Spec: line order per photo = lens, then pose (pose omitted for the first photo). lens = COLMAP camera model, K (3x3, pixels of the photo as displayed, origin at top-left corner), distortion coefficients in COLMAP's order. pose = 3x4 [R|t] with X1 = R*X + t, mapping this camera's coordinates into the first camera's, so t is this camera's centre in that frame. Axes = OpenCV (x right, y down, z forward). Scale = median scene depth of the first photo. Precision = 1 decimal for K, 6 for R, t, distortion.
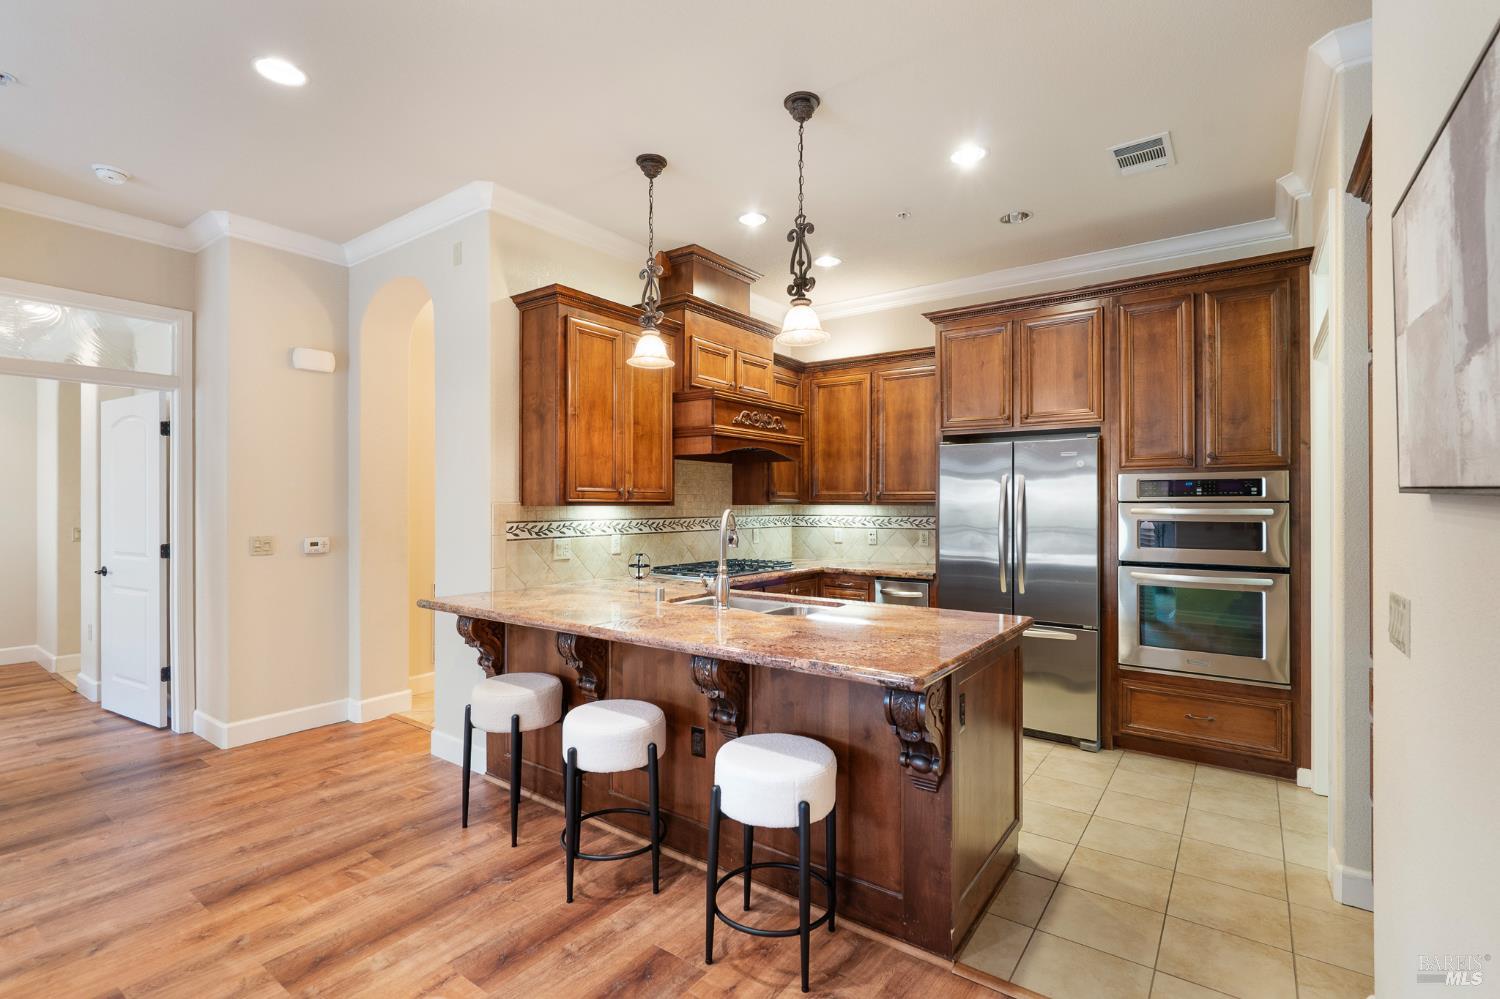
lens RADIAL K [[683.3, 0, 748.3], [0, 683.3, 501.2], [0, 0, 1]] dist [-0.008205, 0.003507]
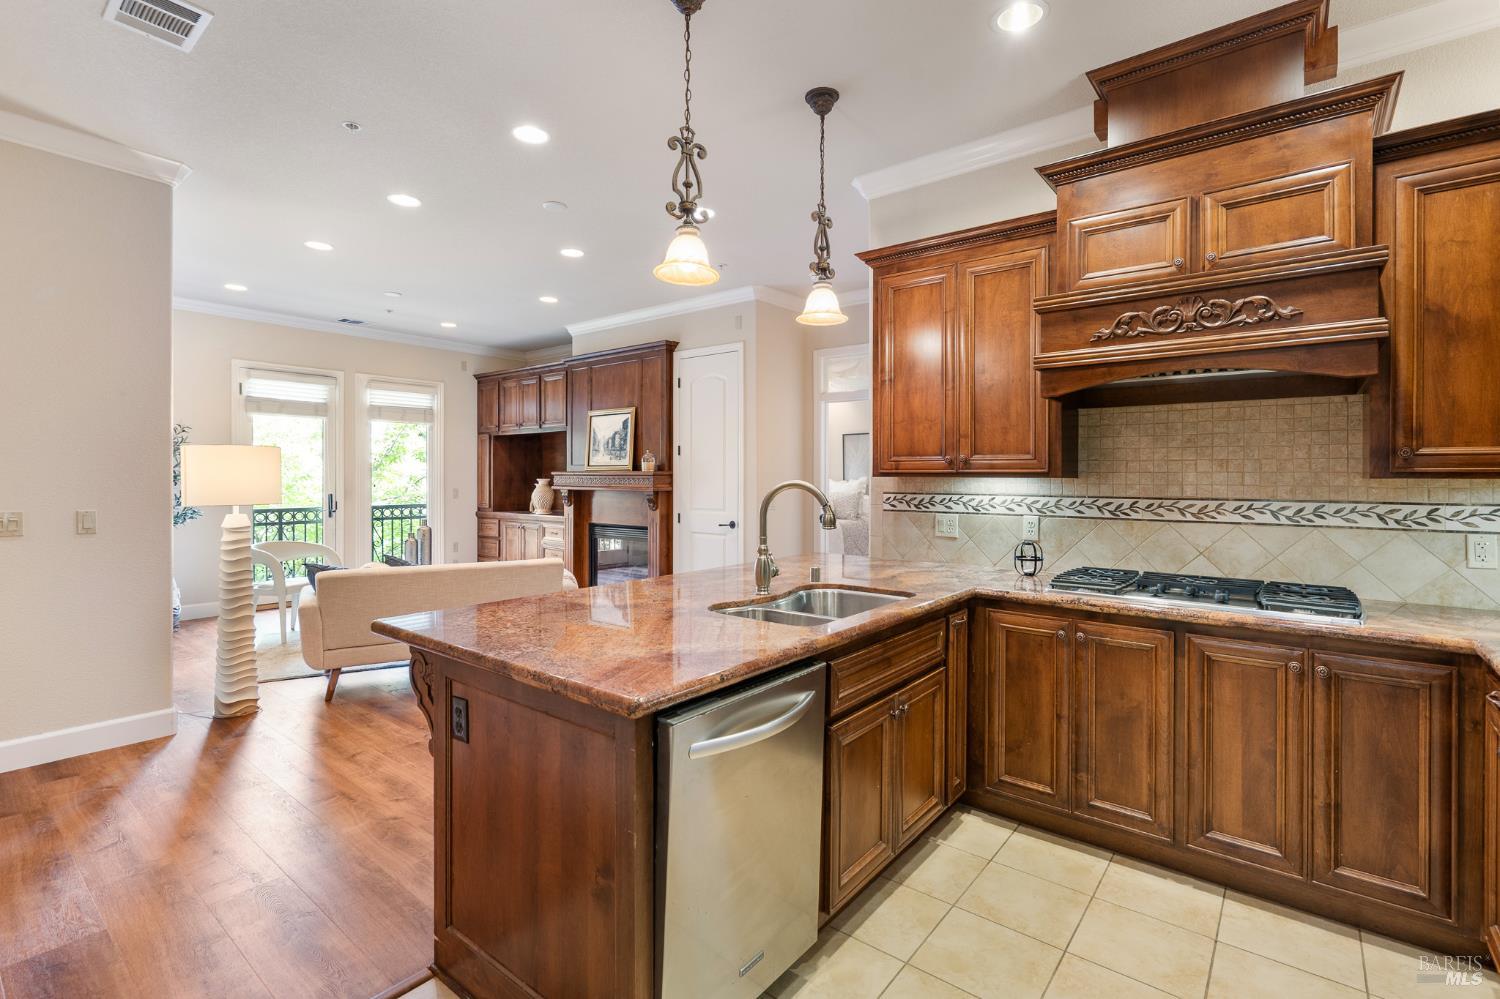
lens RADIAL K [[683.3, 0, 748.9], [0, 683.3, 475.4], [0, 0, 1]] dist [-0.008205, 0.003507]
pose [[-0.043129, -0.001218, -0.999069, 0.655095], [-0.000280, 0.999999, -0.001207, 0.005639], [0.999069, 0.000228, -0.043129, 0.800486]]
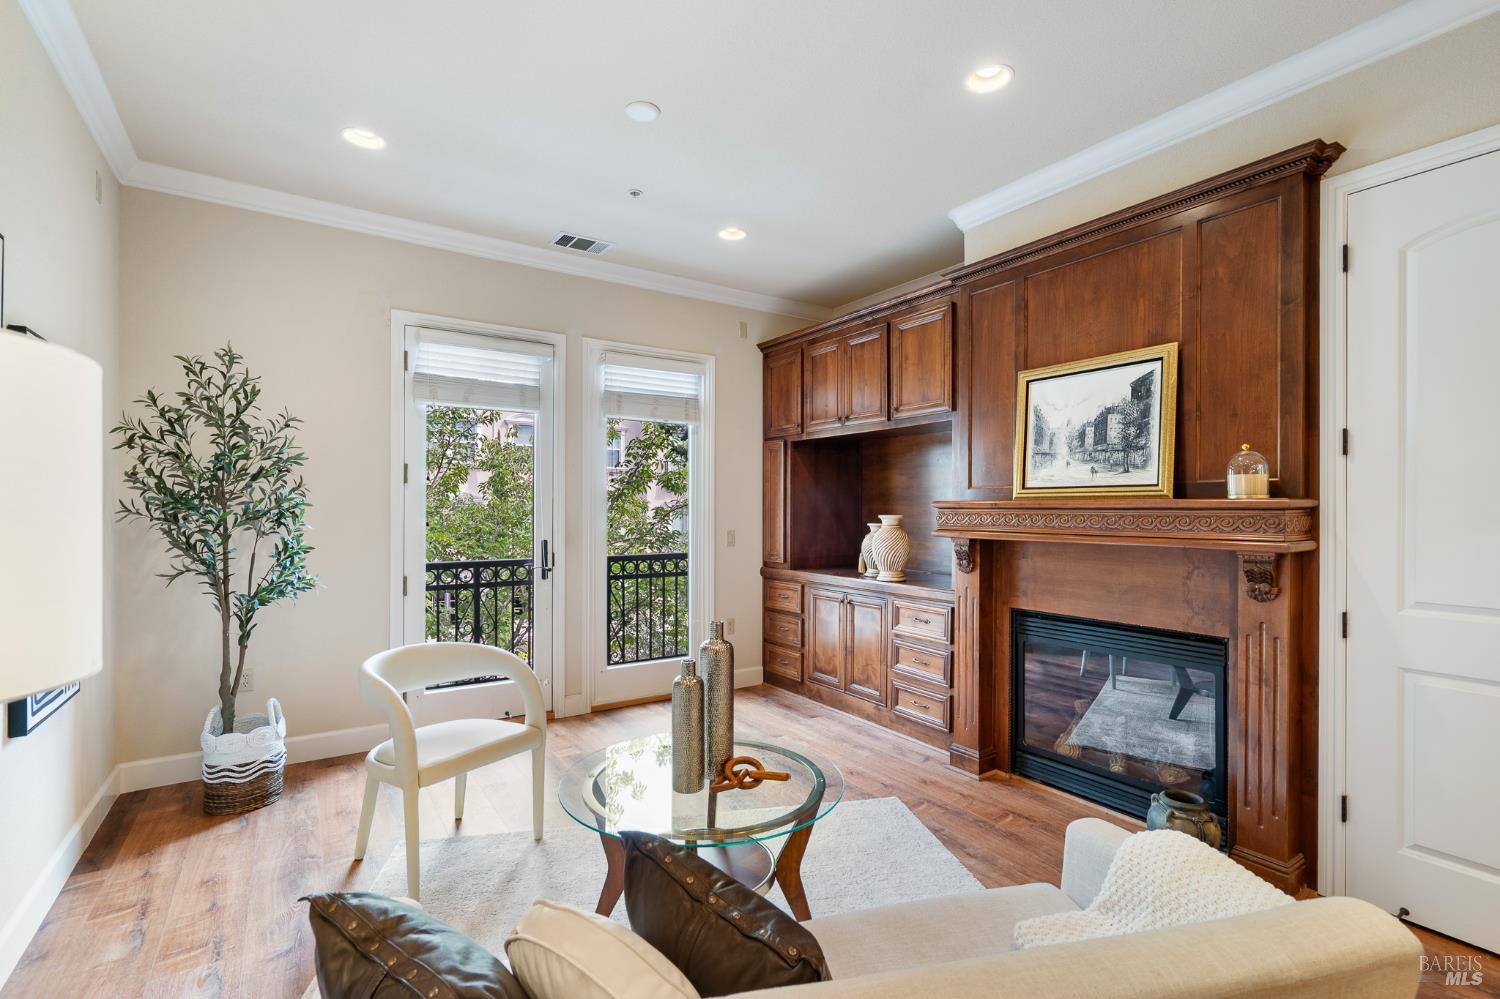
lens RADIAL K [[683.3, 0, 755.1], [0, 683.3, 508.0], [0, 0, 1]] dist [-0.008205, 0.003507]
pose [[-0.343957, -0.000670, -0.938985, -0.287666], [-0.001031, 0.999999, -0.000336, 0.002488], [0.938985, 0.000853, -0.343958, 0.247906]]
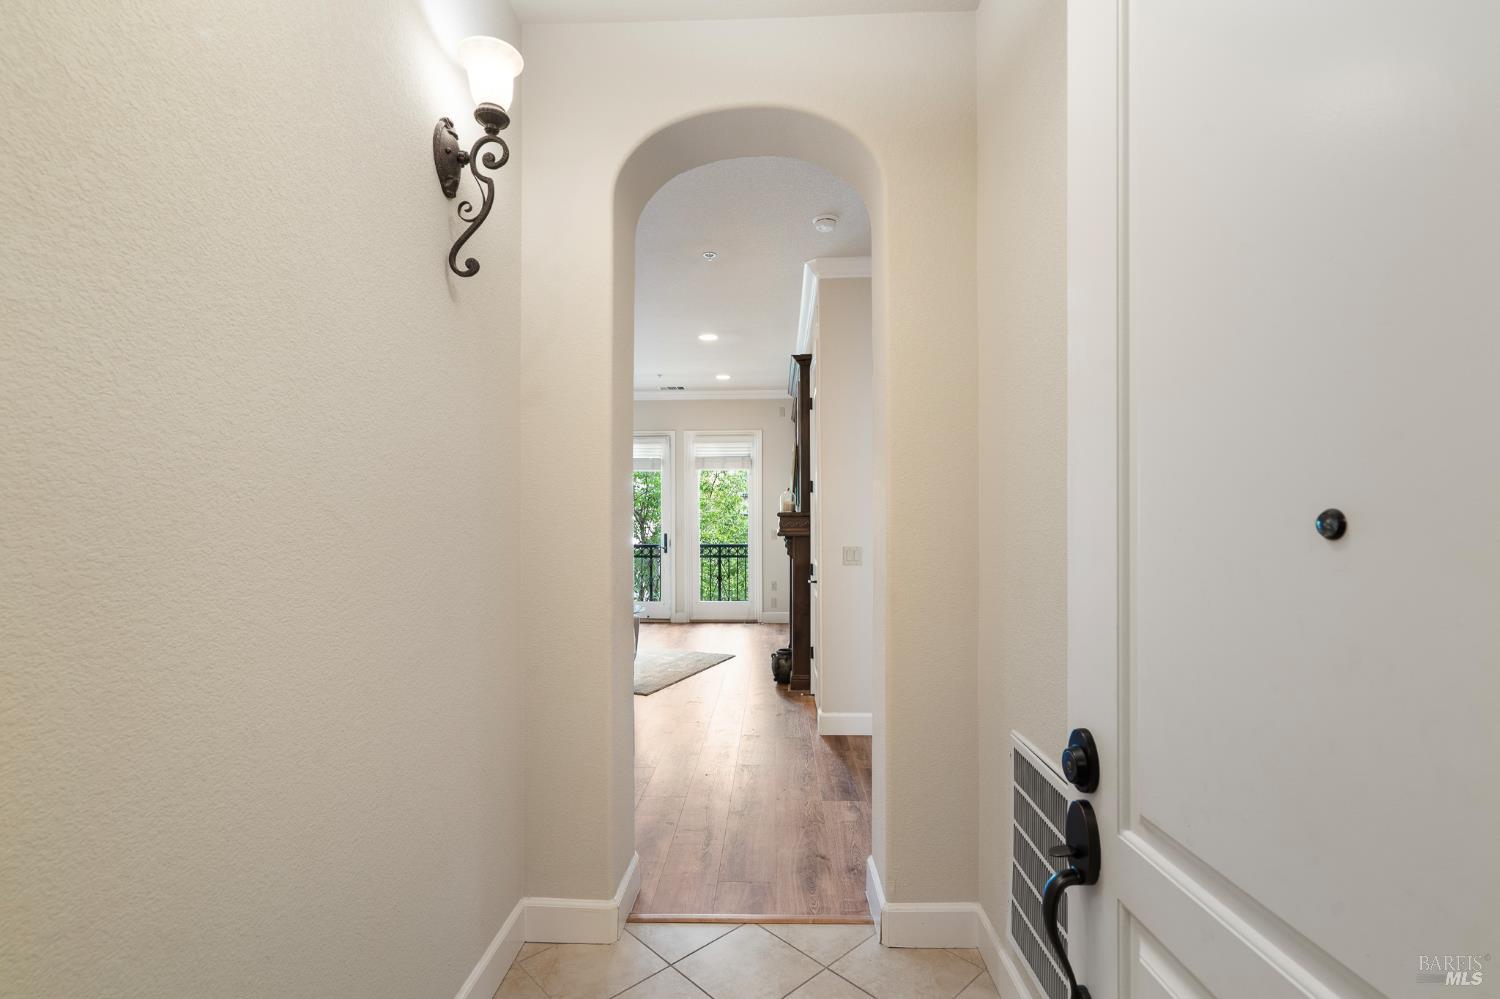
lens RADIAL K [[683.3, 0, 754.5], [0, 683.3, 512.3], [0, 0, 1]] dist [-0.008205, 0.003507]
pose [[-0.826713, 0.002839, -0.562617, -0.183576], [0.005834, 0.999977, -0.003526, -0.007280], [0.562594, -0.006197, -0.826710, 1.657384]]
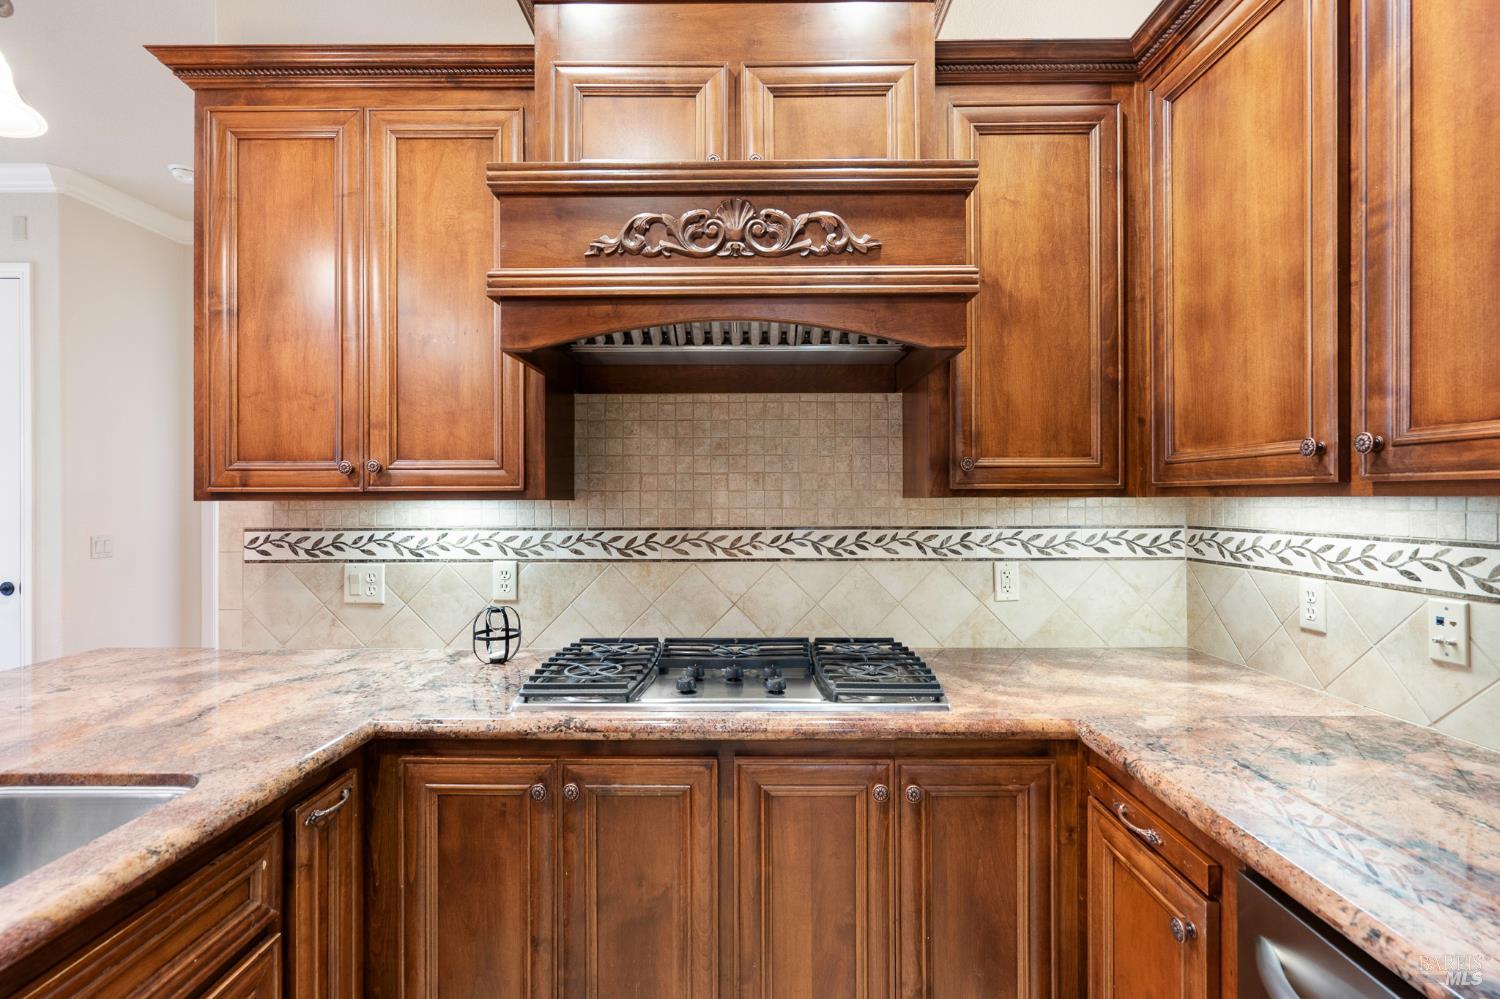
lens RADIAL K [[683.3, 0, 747.8], [0, 683.3, 496.2], [0, 0, 1]] dist [-0.008205, 0.003507]
pose [[0.587147, -0.005229, -0.809464, 0.328581], [0.006447, 0.999978, -0.001783, 0.006374], [0.809455, -0.004172, 0.587167, 0.957693]]
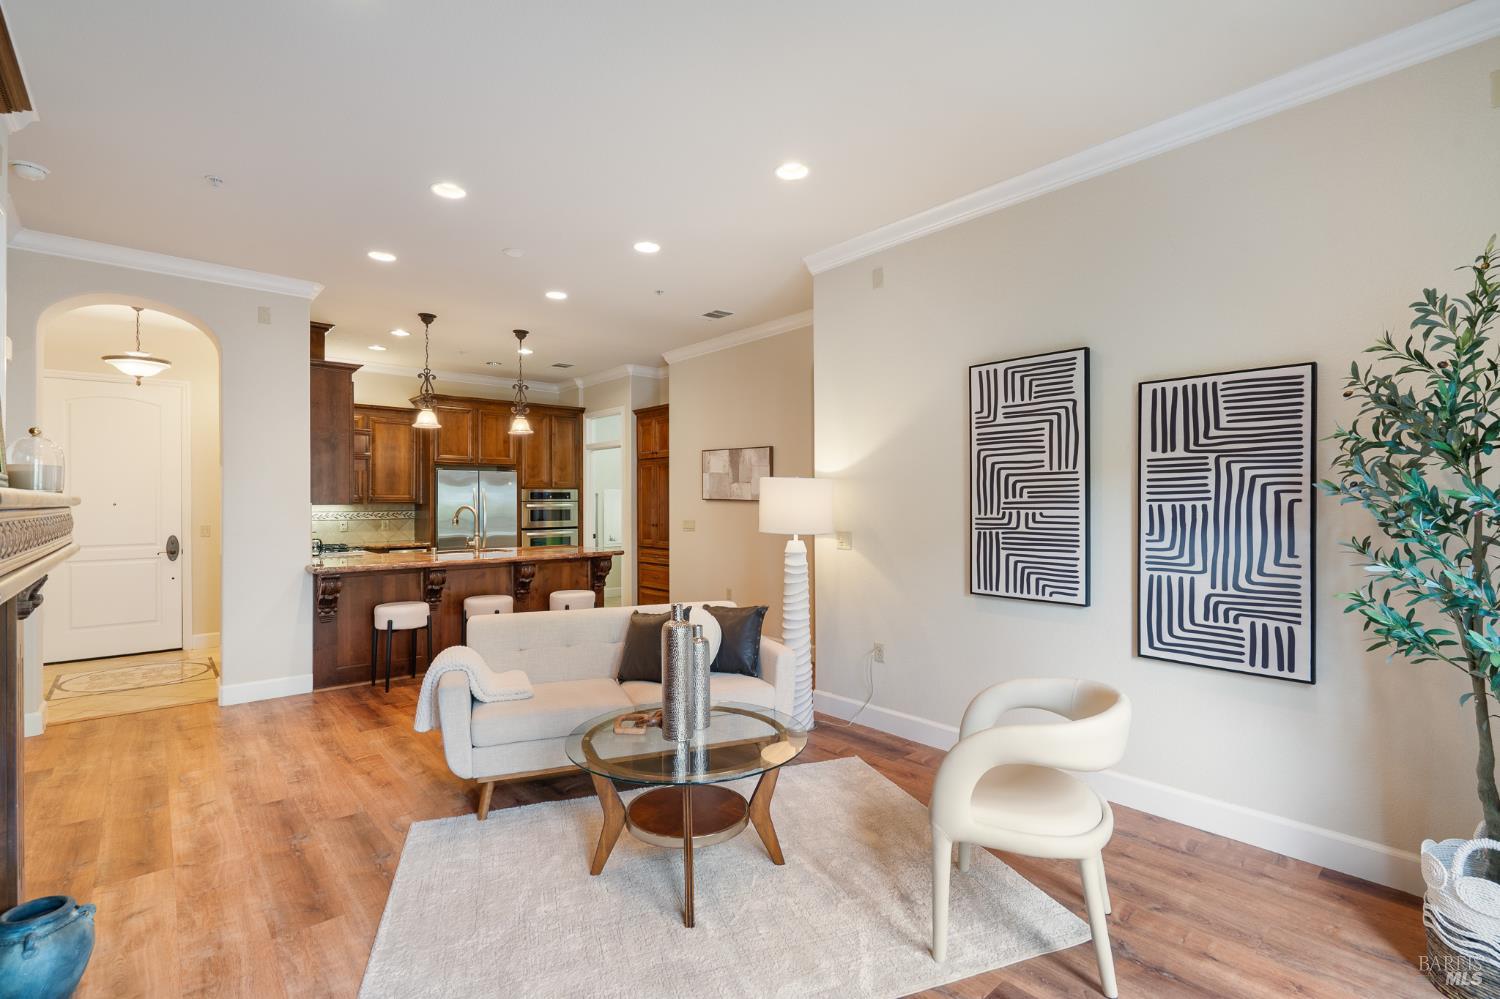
lens RADIAL K [[683.3, 0, 752.5], [0, 683.3, 498.1], [0, 0, 1]] dist [-0.008205, 0.003507]
pose [[0.212405, 0.003133, 0.977177, -1.483151], [0.000521, 0.999994, -0.003319, -0.002365], [-0.977182, 0.001215, 0.212402, -0.205515]]
